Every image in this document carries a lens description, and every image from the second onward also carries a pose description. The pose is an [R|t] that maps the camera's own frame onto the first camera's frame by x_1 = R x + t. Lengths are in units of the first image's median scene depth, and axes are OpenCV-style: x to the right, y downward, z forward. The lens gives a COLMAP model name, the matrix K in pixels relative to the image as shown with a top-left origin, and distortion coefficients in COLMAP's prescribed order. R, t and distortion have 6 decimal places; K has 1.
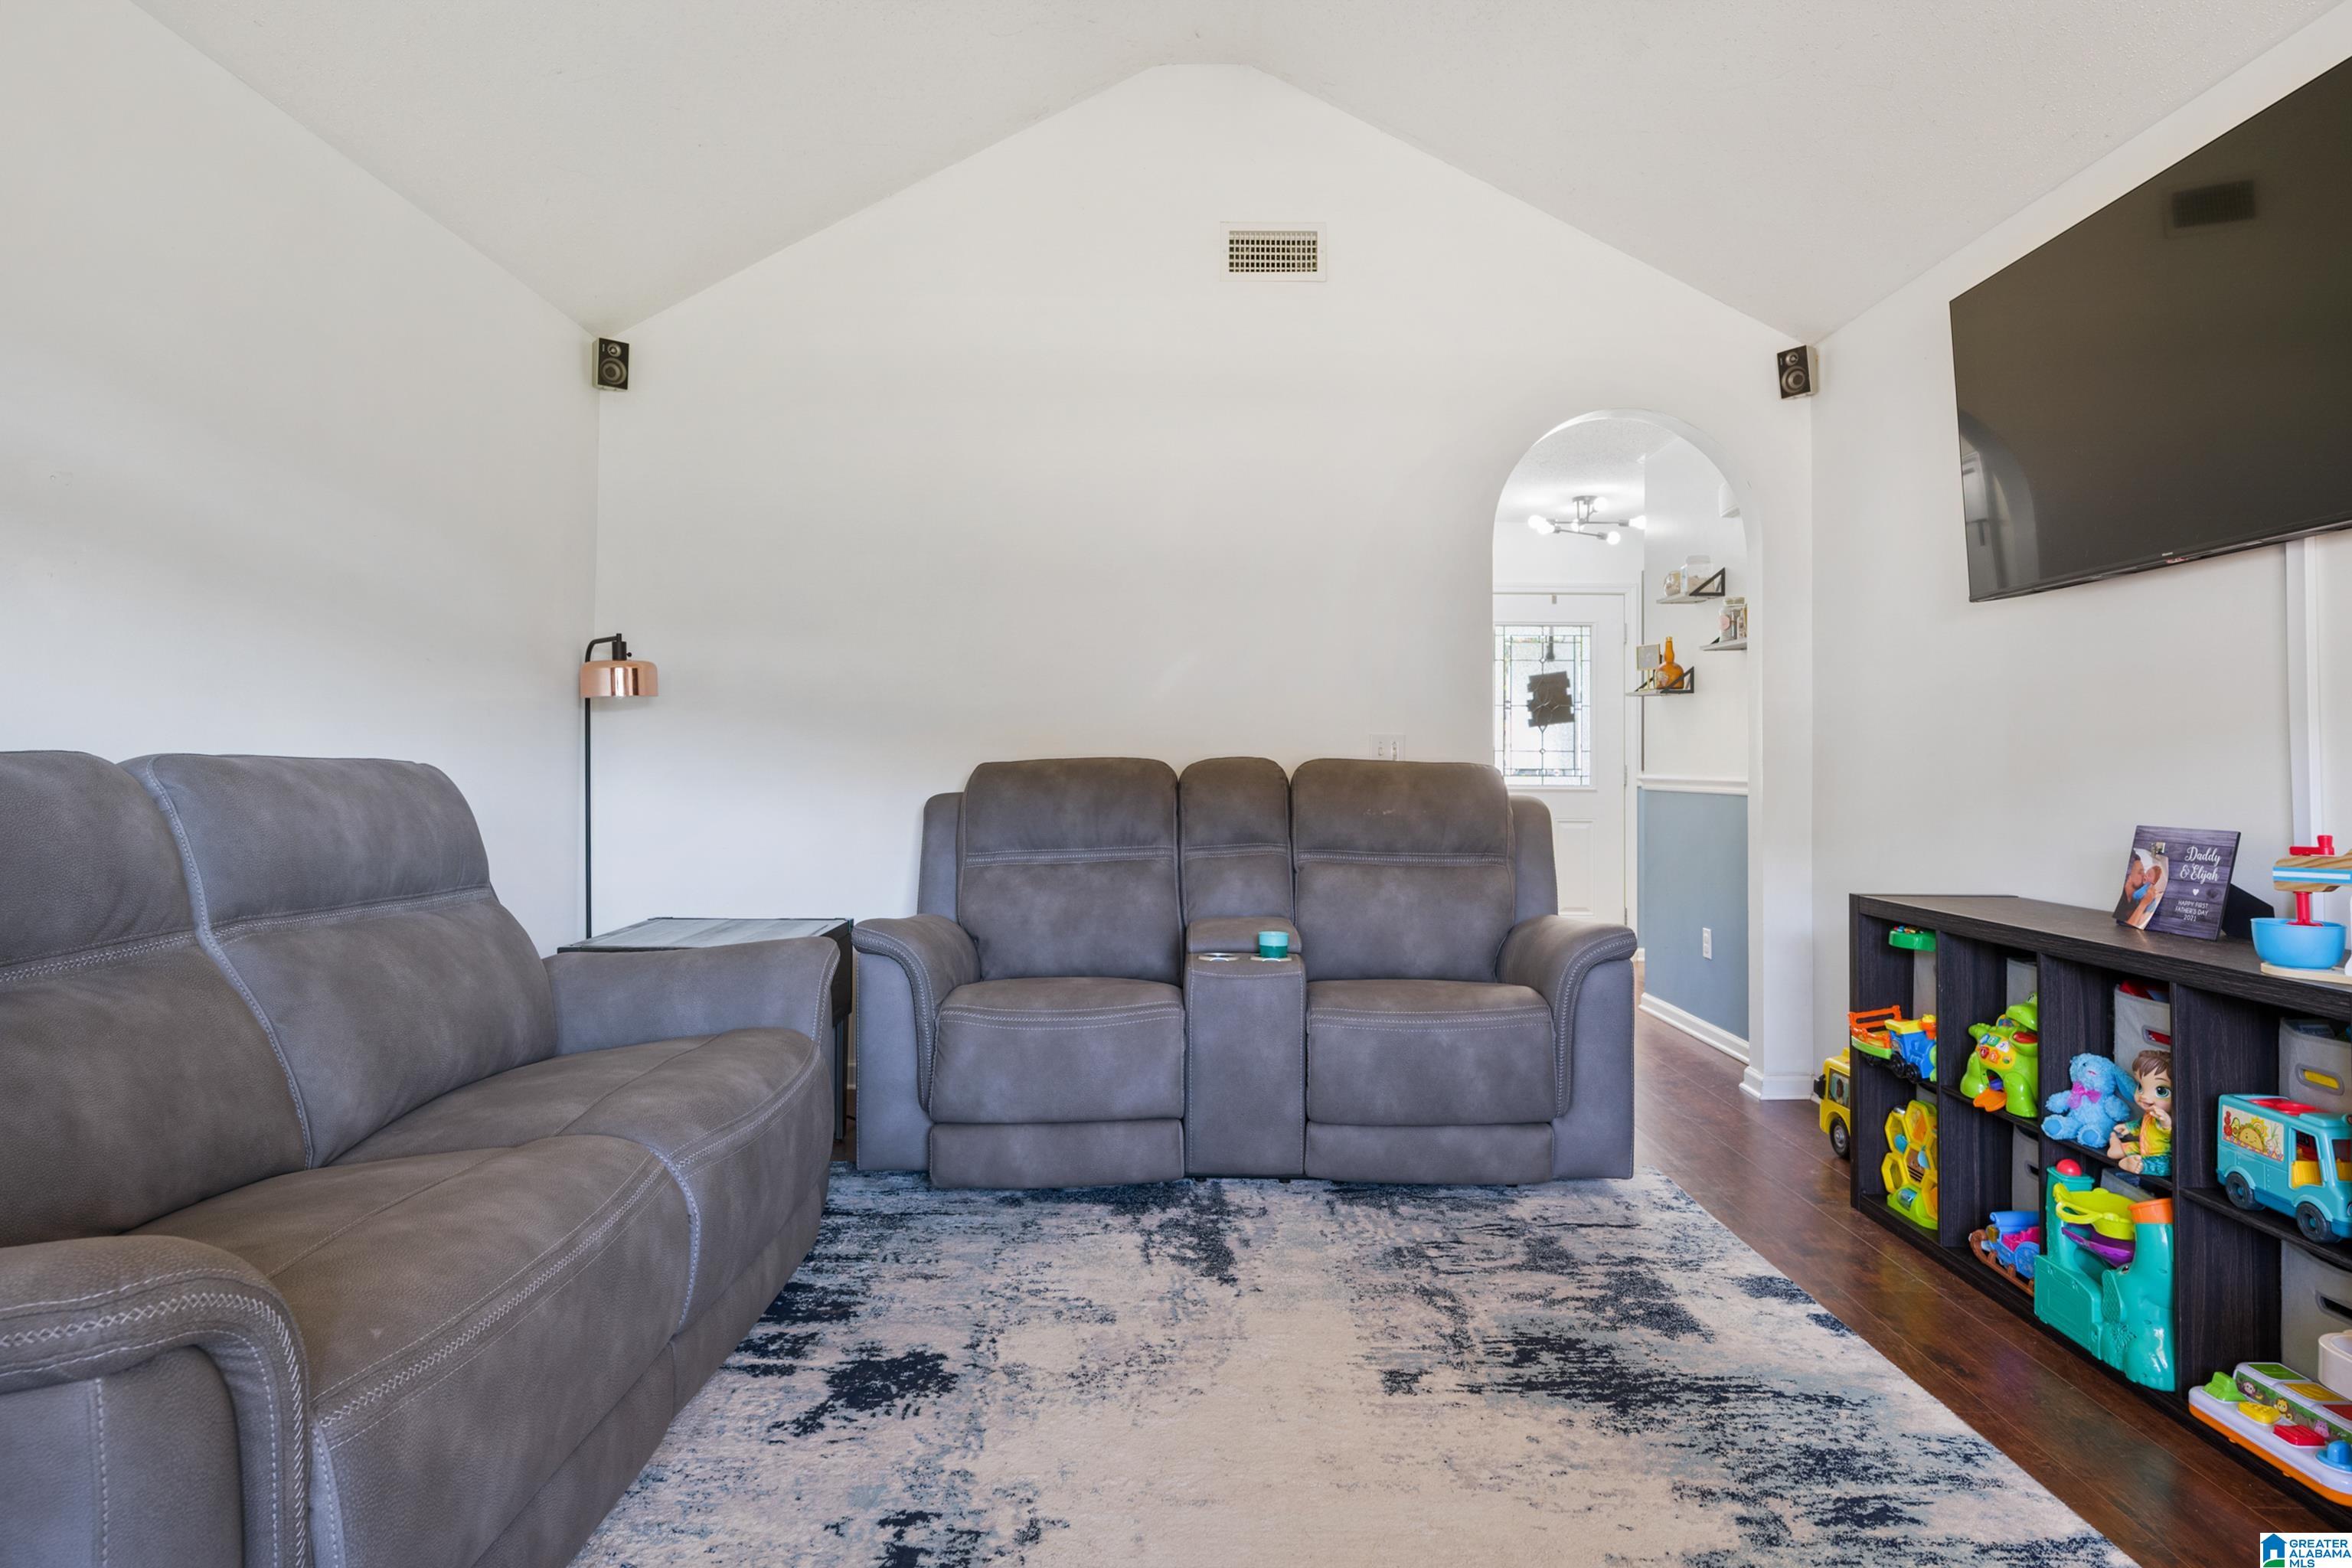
lens RADIAL K [[1252.5, 0, 1172.6], [0, 1252.5, 768.7], [0, 0, 1]] dist [0.000311, -0.000539]
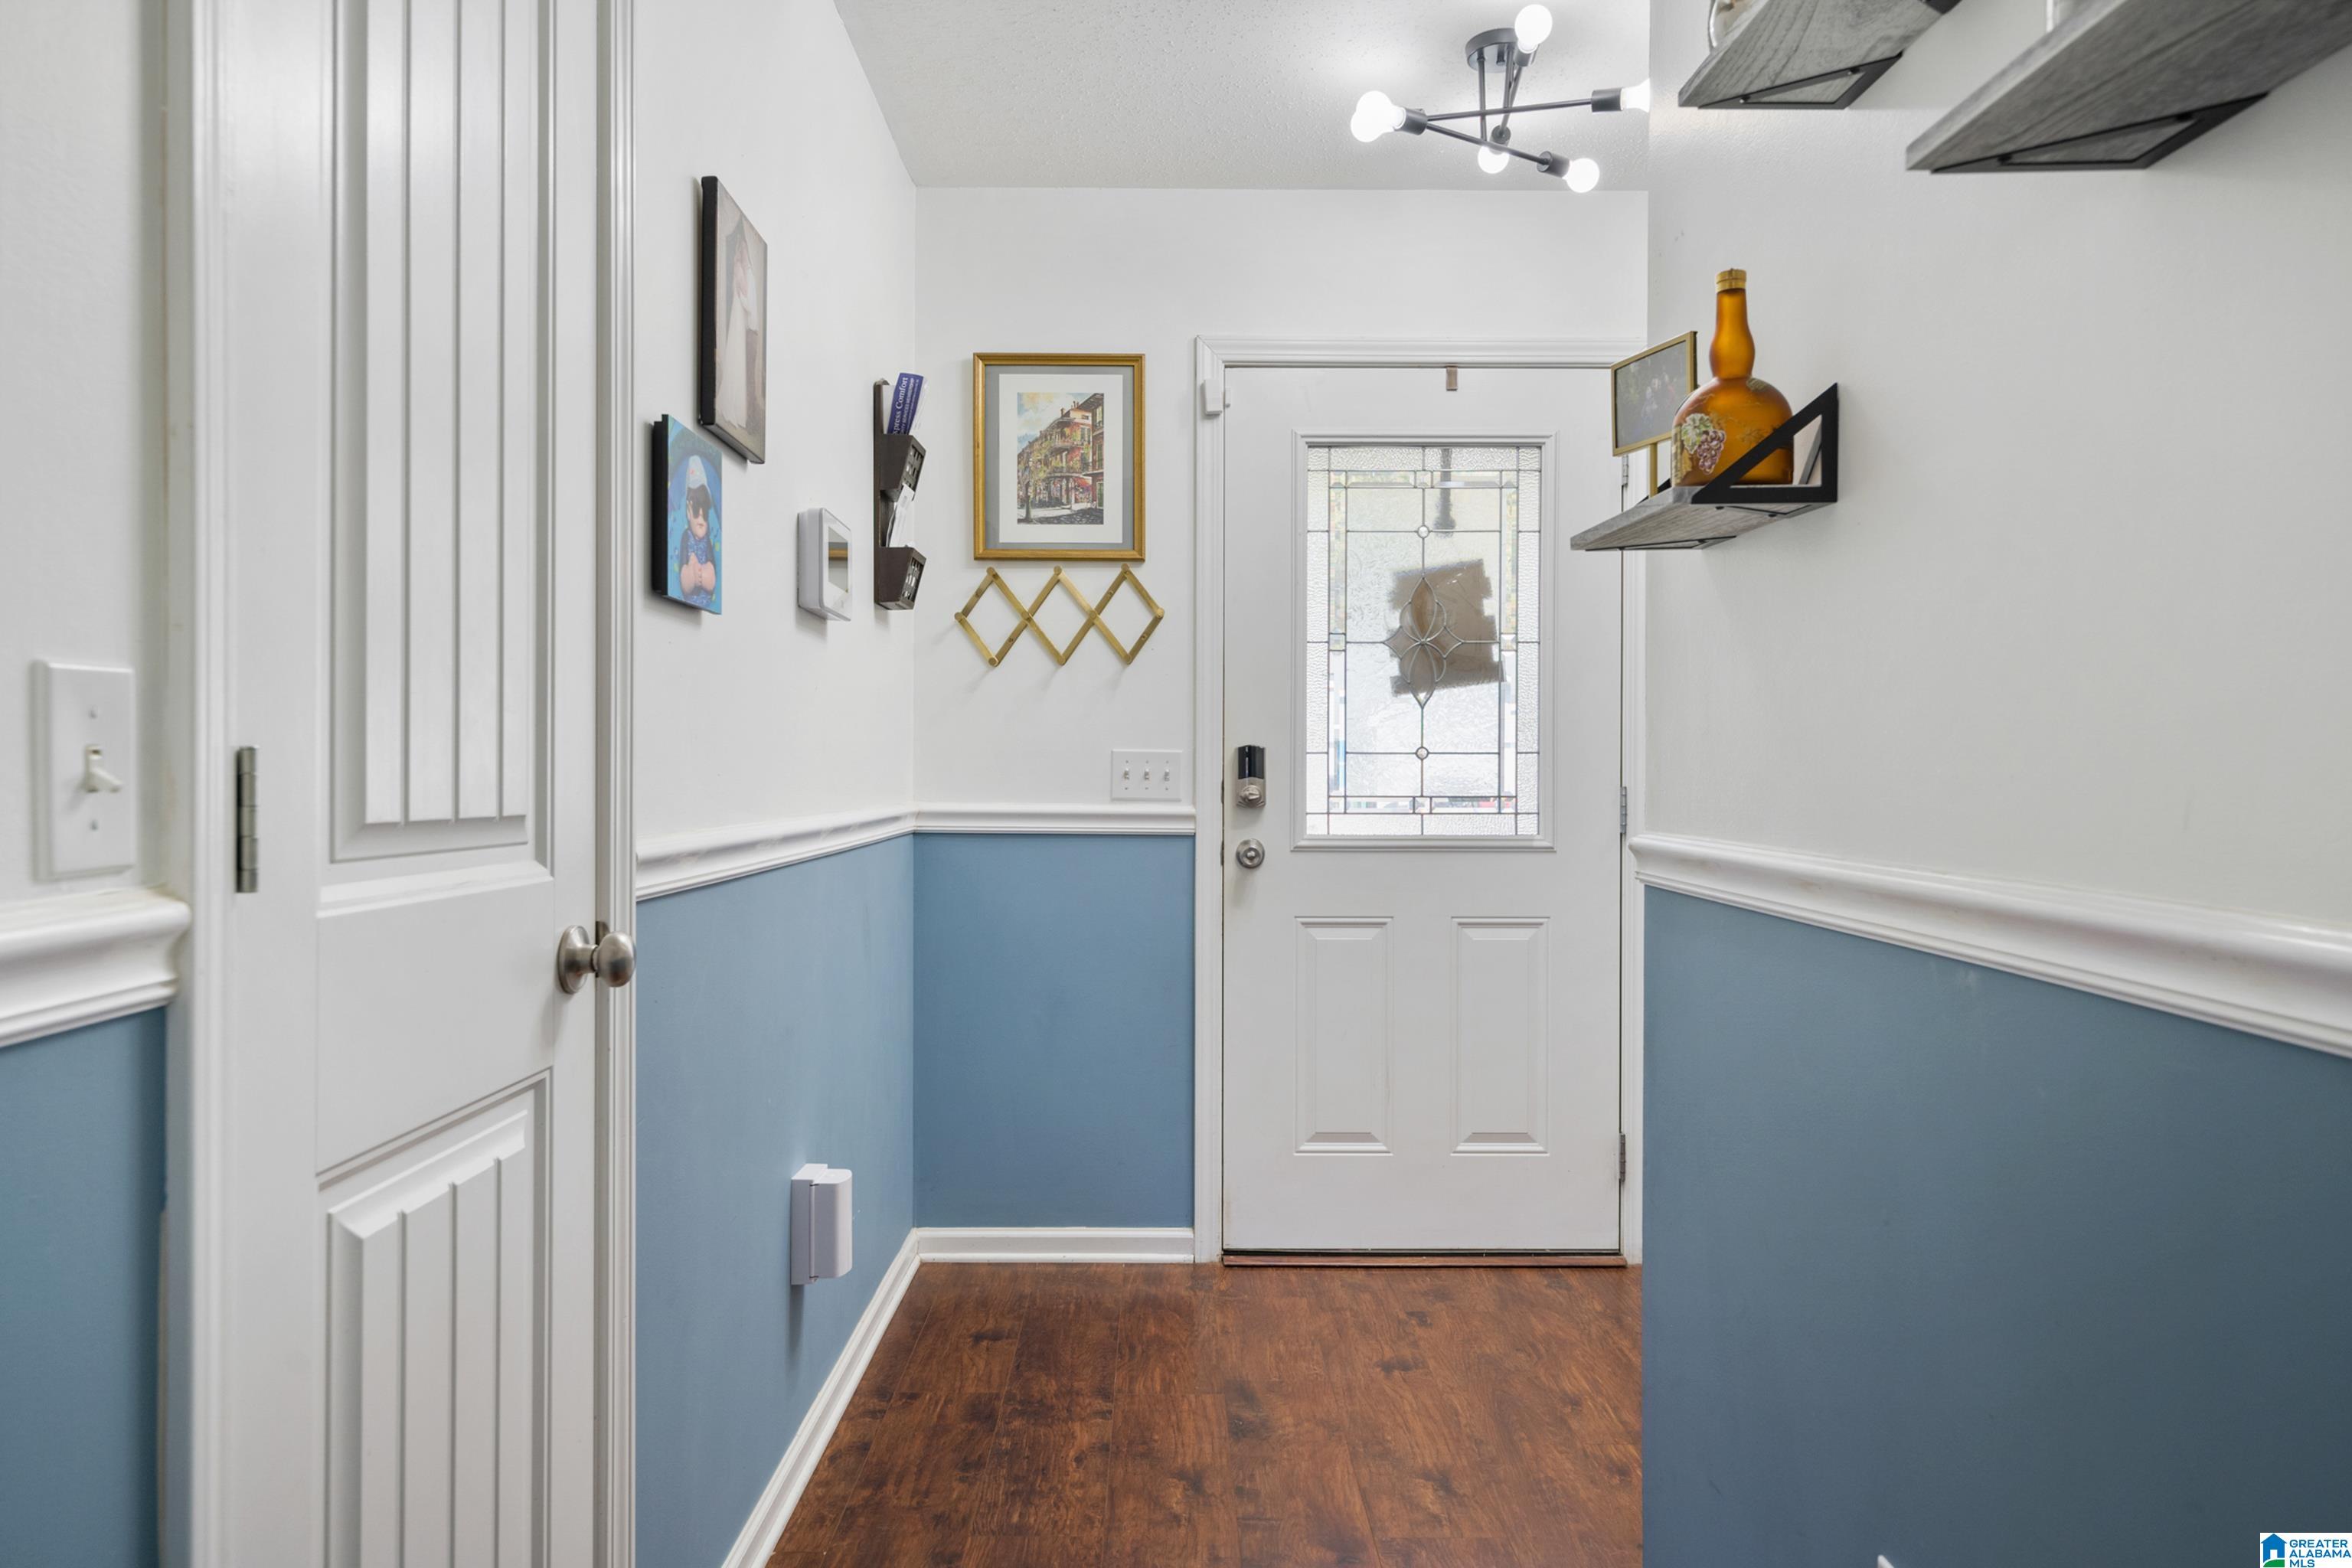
lens RADIAL K [[1464.1, 0, 1171.6], [0, 1464.1, 789.6], [0, 0, 1]] dist [0.007517, 0.001241]
pose [[0.999915, -0.000471, 0.013028, 0.206394], [0.000306, 0.999920, 0.012651, -0.007932], [-0.013033, -0.012646, 0.999835, 0.519682]]
